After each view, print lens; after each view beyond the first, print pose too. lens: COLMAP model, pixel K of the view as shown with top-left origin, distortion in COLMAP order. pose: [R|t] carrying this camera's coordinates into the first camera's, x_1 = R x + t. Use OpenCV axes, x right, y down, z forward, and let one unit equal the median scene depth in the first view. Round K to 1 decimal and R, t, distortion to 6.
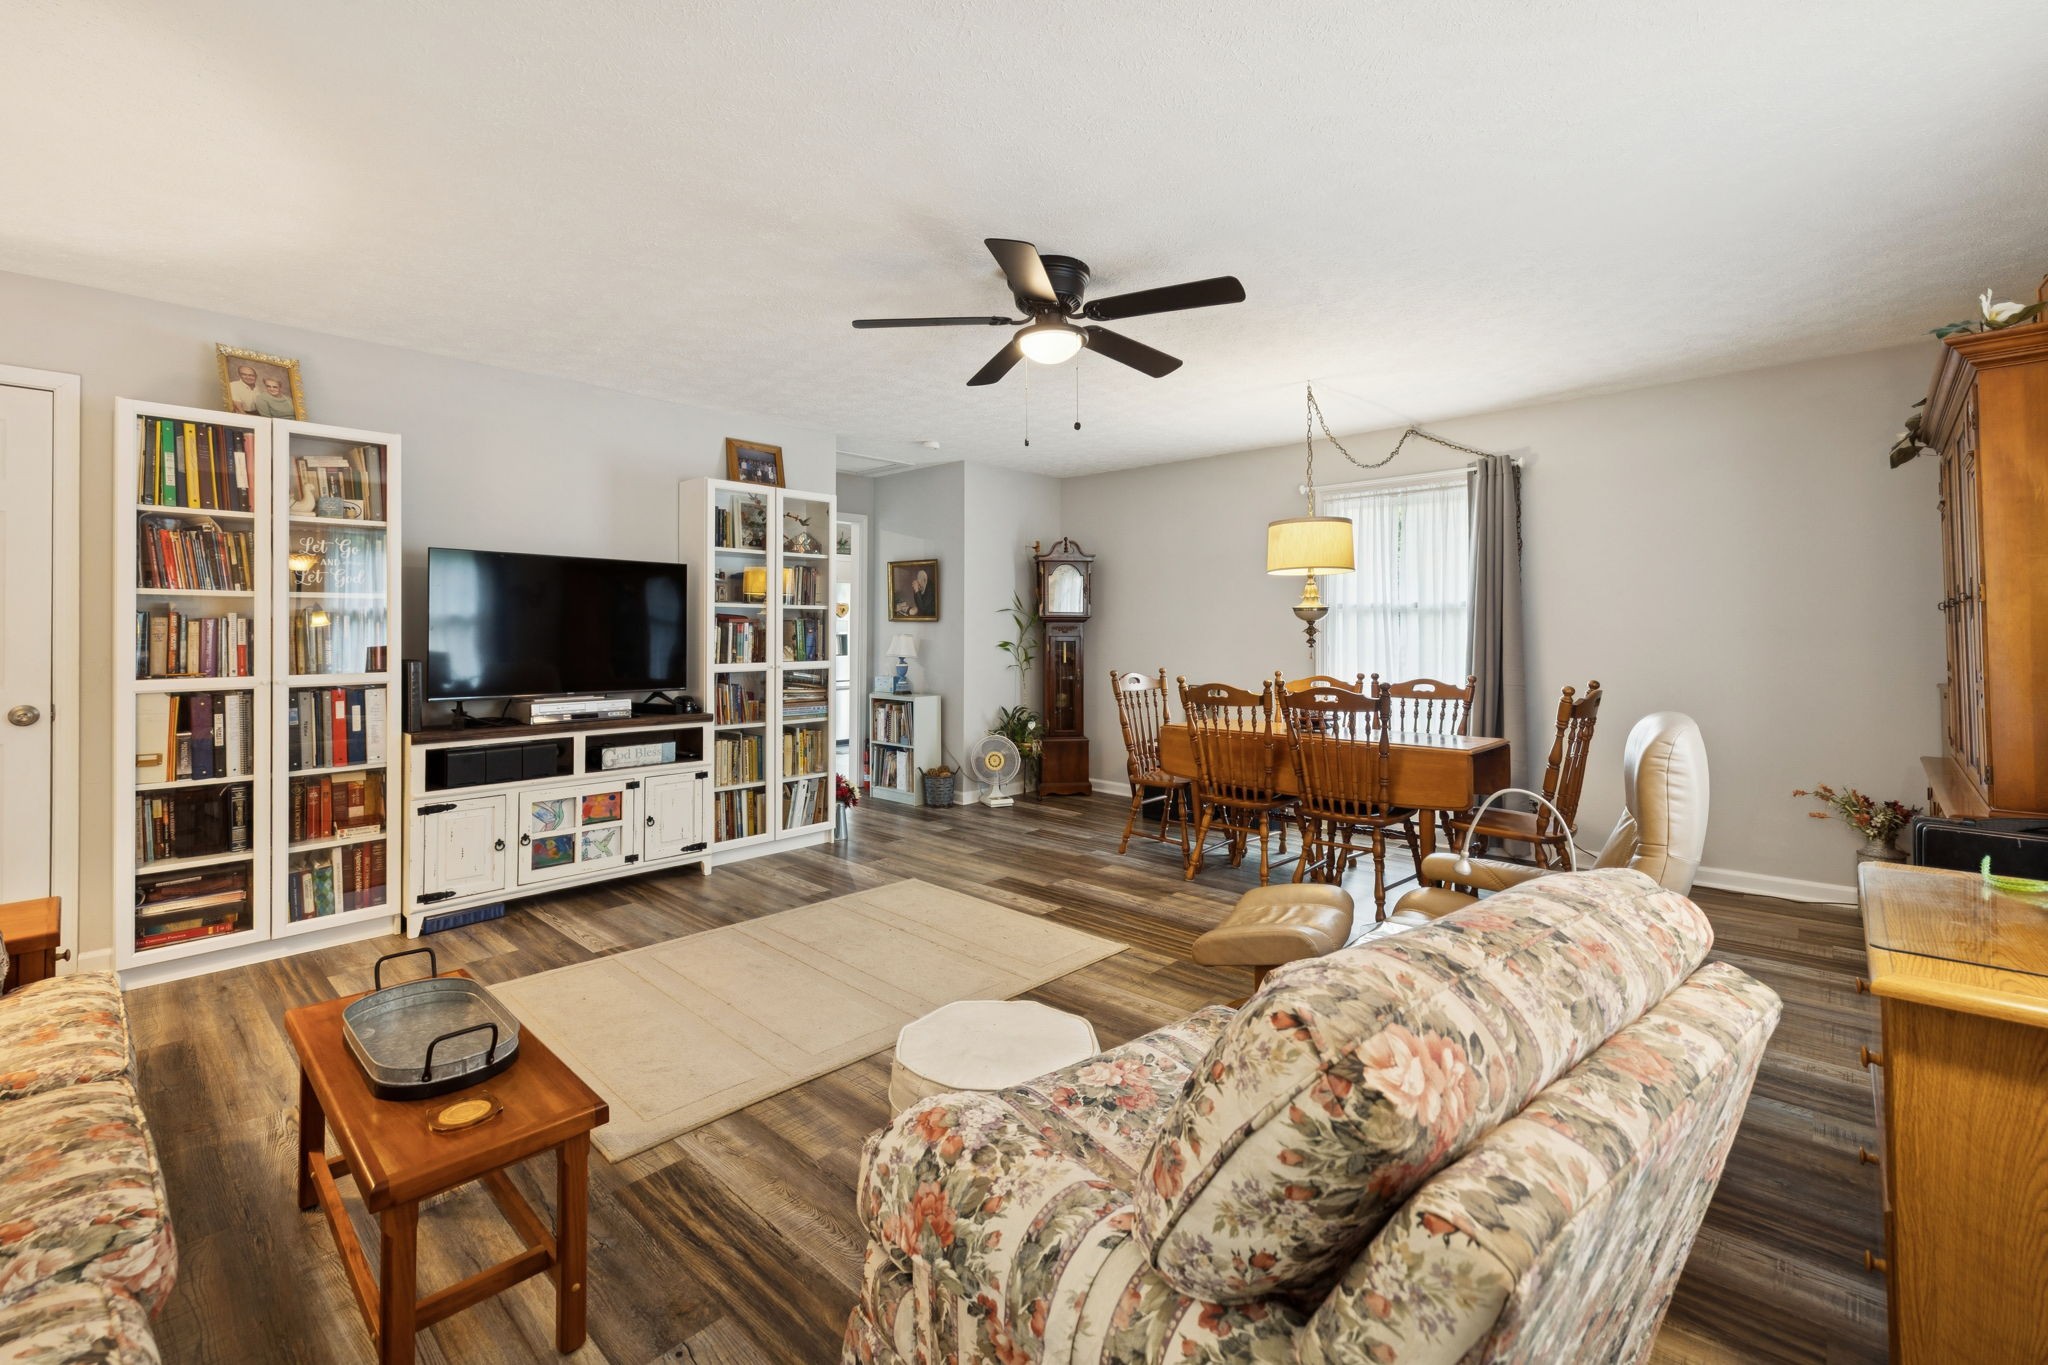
lens RADIAL K [[877.7, 0, 1021.5], [0, 877.7, 630.1], [0, 0, 1]] dist [0.000934, 0.000122]
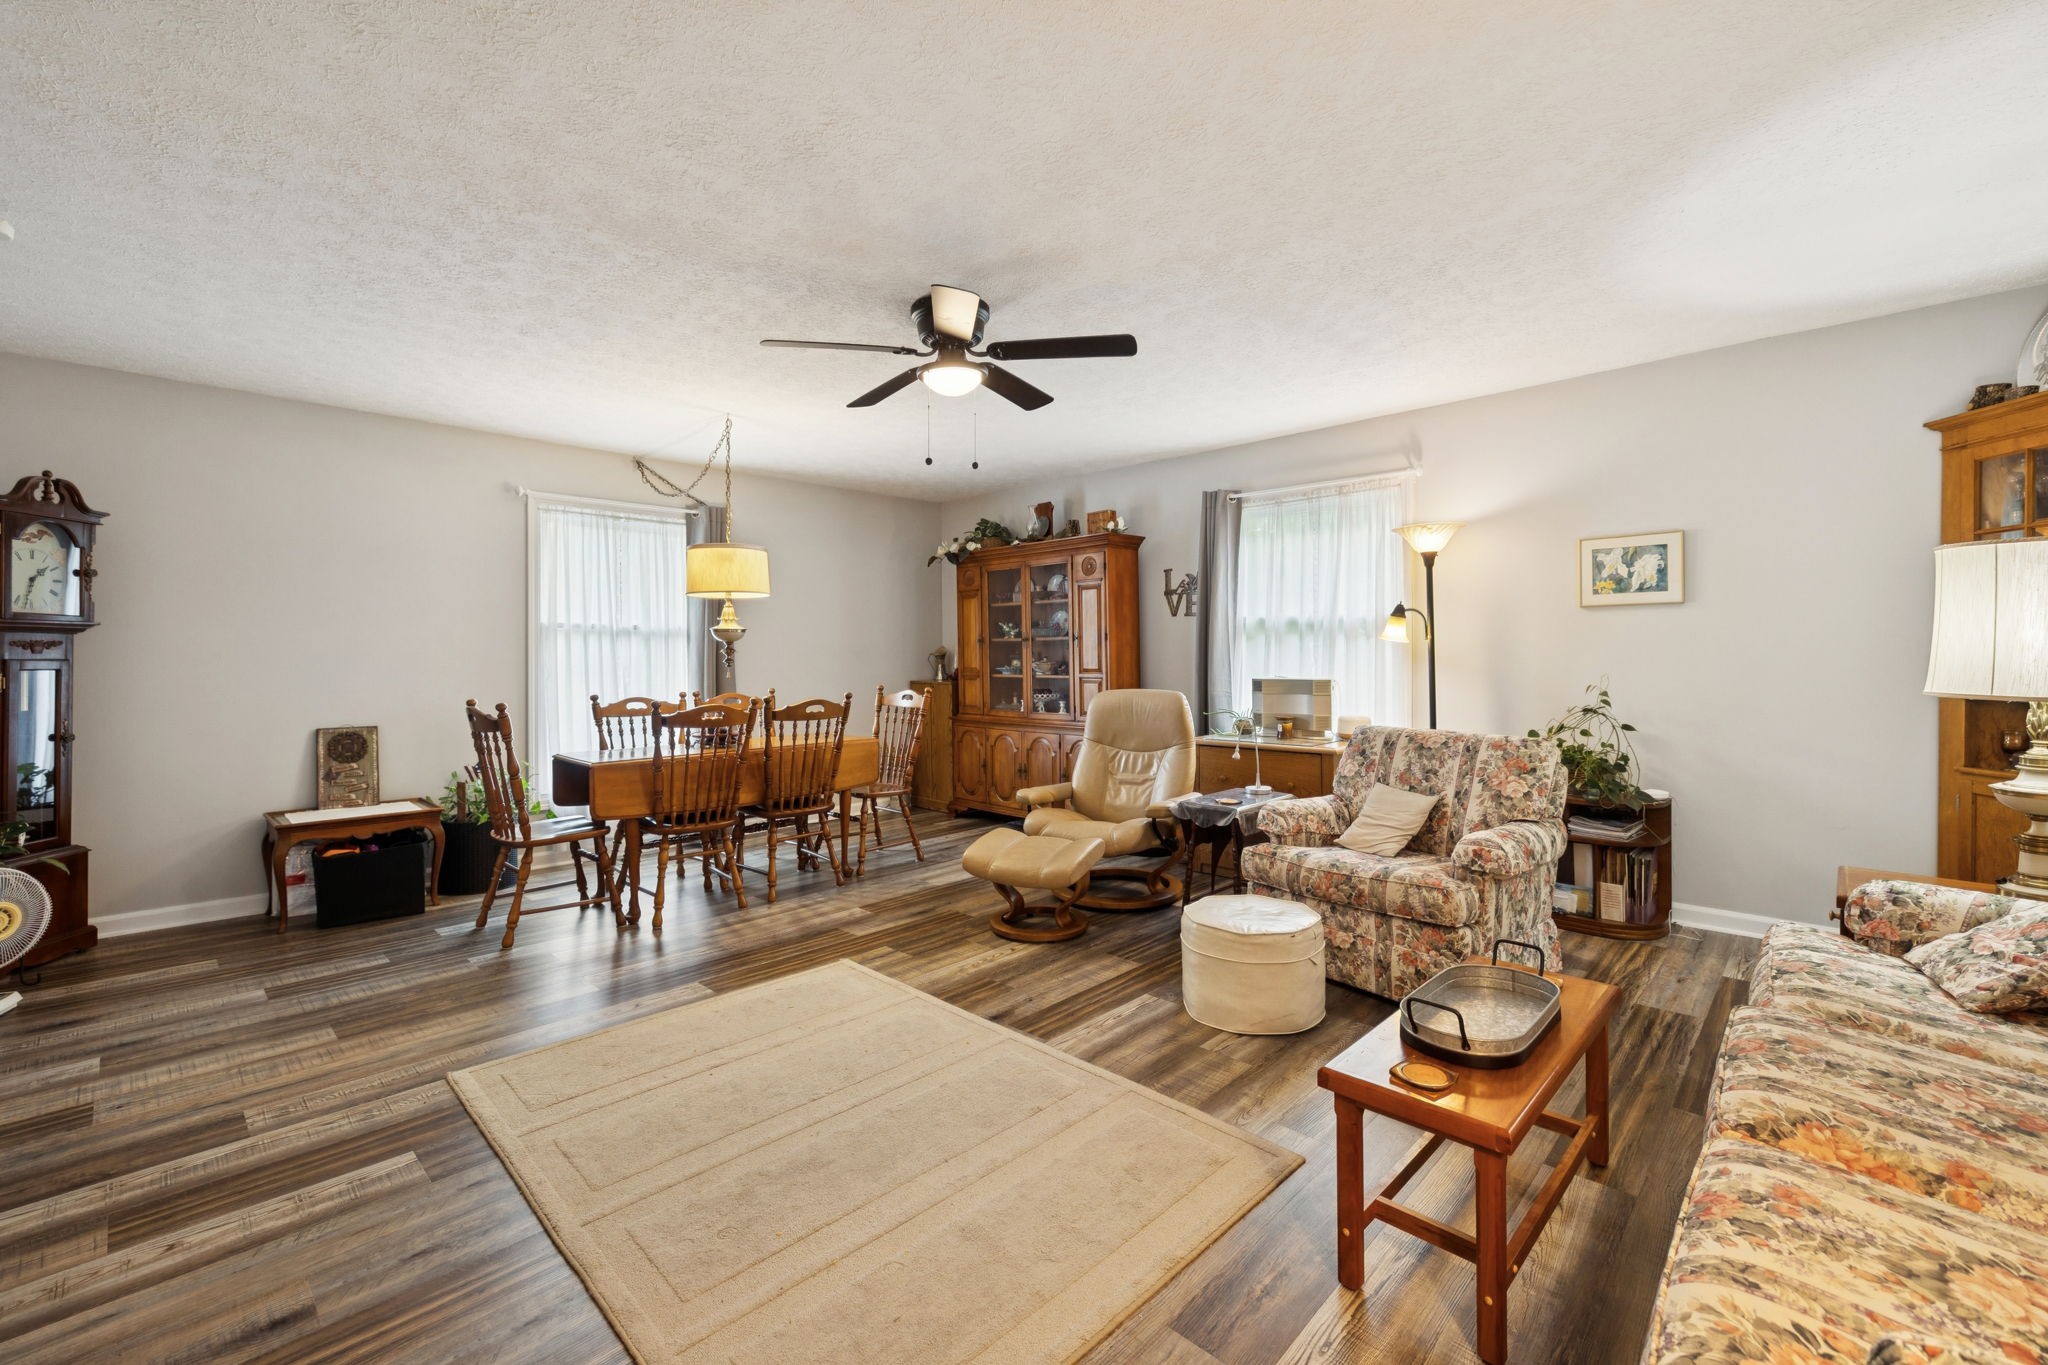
lens RADIAL K [[866.8, 0, 1028.3], [0, 866.8, 660.4], [0, 0, 1]] dist [0.000002, 0.000036]
pose [[0.012217, -0.004650, 0.999915, -0.793336], [0.000064, 0.999989, 0.004650, 0.008287], [-0.999925, 0.000007, 0.012217, 0.700524]]
